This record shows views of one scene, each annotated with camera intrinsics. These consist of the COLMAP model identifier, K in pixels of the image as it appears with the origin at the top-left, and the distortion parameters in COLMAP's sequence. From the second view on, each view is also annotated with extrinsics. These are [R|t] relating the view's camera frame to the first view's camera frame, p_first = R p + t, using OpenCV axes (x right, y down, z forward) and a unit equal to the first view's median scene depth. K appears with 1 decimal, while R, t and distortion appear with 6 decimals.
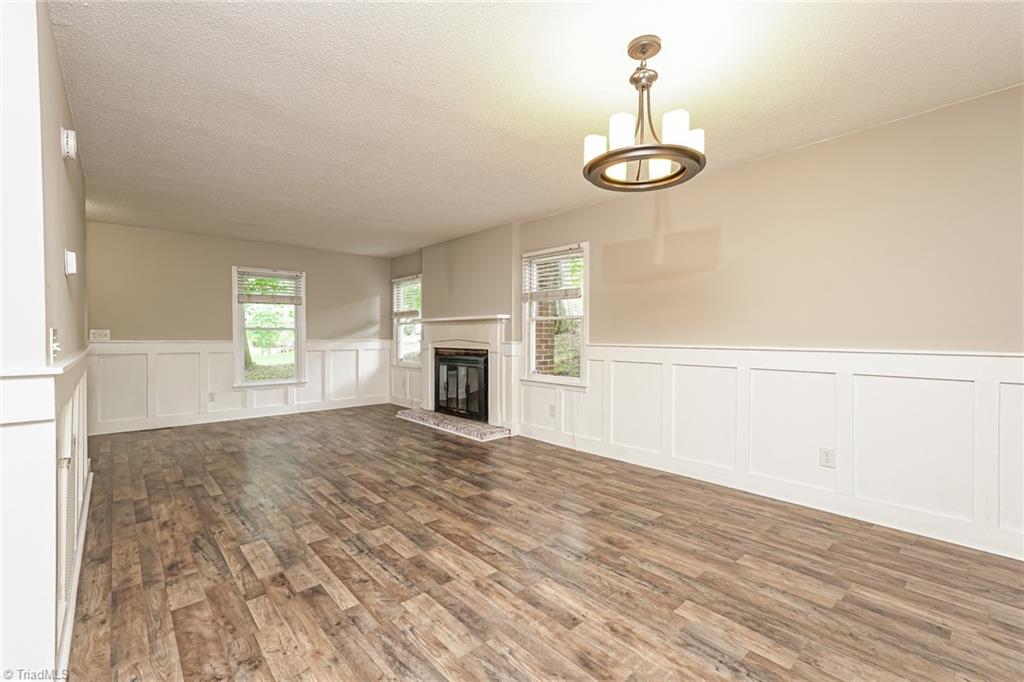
lens RADIAL K [[443.6, 0, 515.6], [0, 443.6, 339.3], [0, 0, 1]] dist [0.000457, 0.000153]
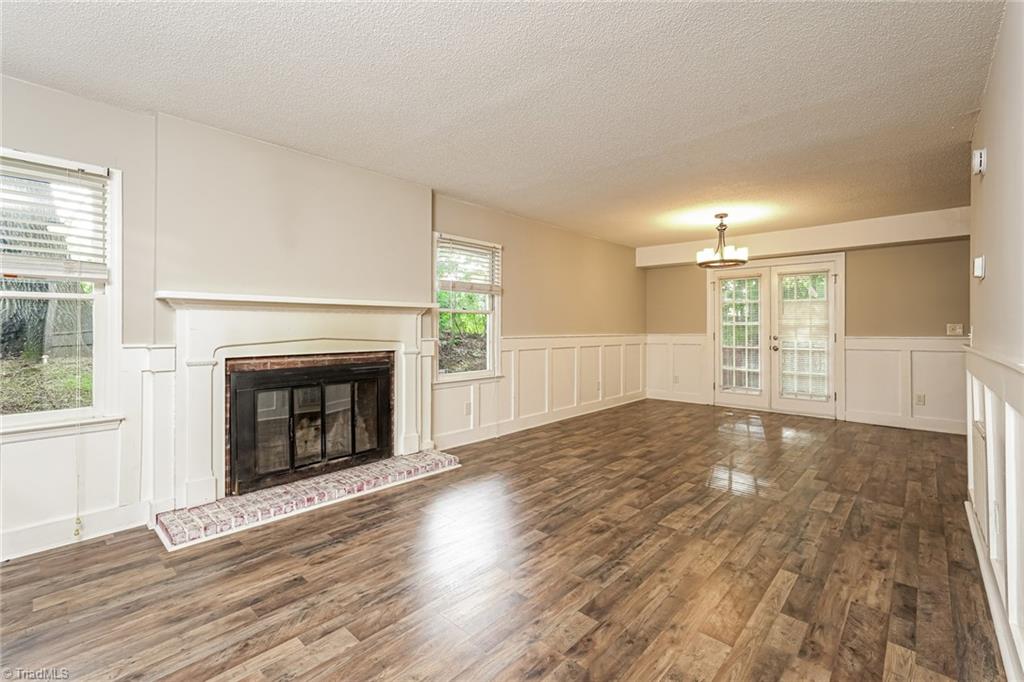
lens RADIAL K [[443.6, 0, 514.5], [0, 443.6, 329.8], [0, 0, 1]] dist [0.000457, 0.000153]
pose [[-0.088034, -0.004496, 0.996107, -1.285194], [0.008547, 0.999950, 0.005268, -0.018248], [-0.996081, 0.008978, -0.087991, 1.452020]]
